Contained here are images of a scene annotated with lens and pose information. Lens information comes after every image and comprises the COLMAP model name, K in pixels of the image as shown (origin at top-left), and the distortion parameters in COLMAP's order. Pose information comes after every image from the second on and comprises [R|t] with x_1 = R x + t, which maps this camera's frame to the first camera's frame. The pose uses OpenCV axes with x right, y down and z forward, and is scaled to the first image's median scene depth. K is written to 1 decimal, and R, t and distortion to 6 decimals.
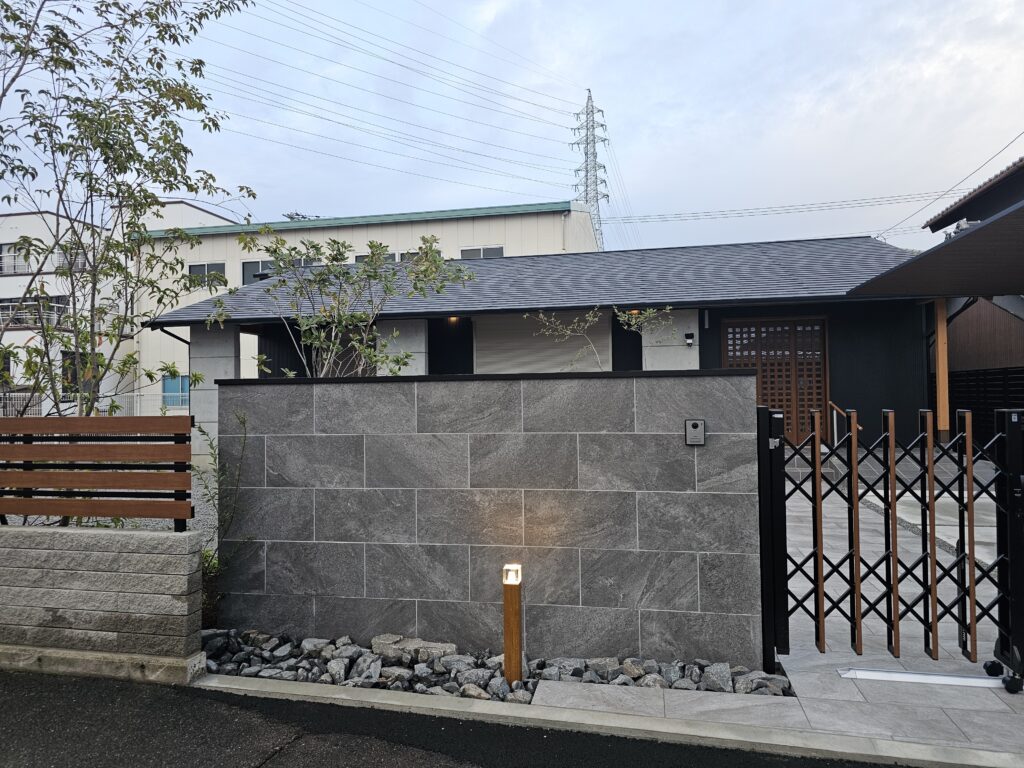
lens RADIAL K [[682.0, 0, 517.8], [0, 682.0, 375.7], [0, 0, 1]] dist [0.053516, -0.040134]
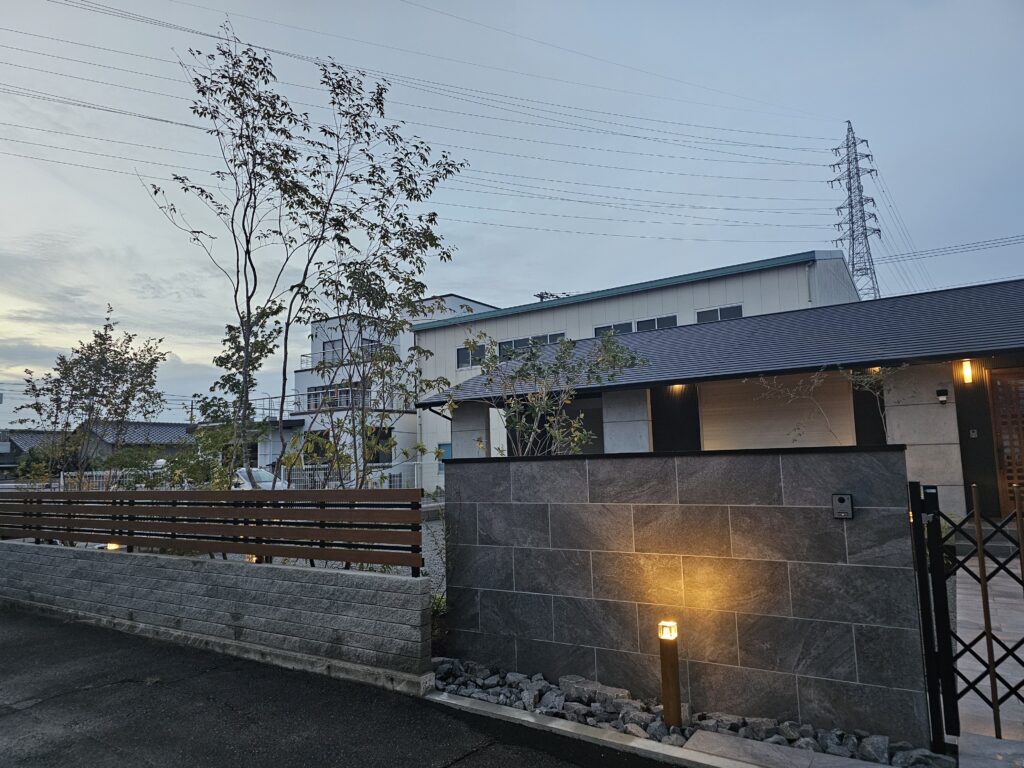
lens RADIAL K [[682.0, 0, 510.9], [0, 682.0, 388.9], [0, 0, 1]] dist [0.053516, -0.040134]
pose [[0.928728, -0.053019, -0.366951, 0.176996], [0.027018, 0.996769, -0.075637, -0.028649], [0.369776, 0.060331, 0.927160, -0.168387]]
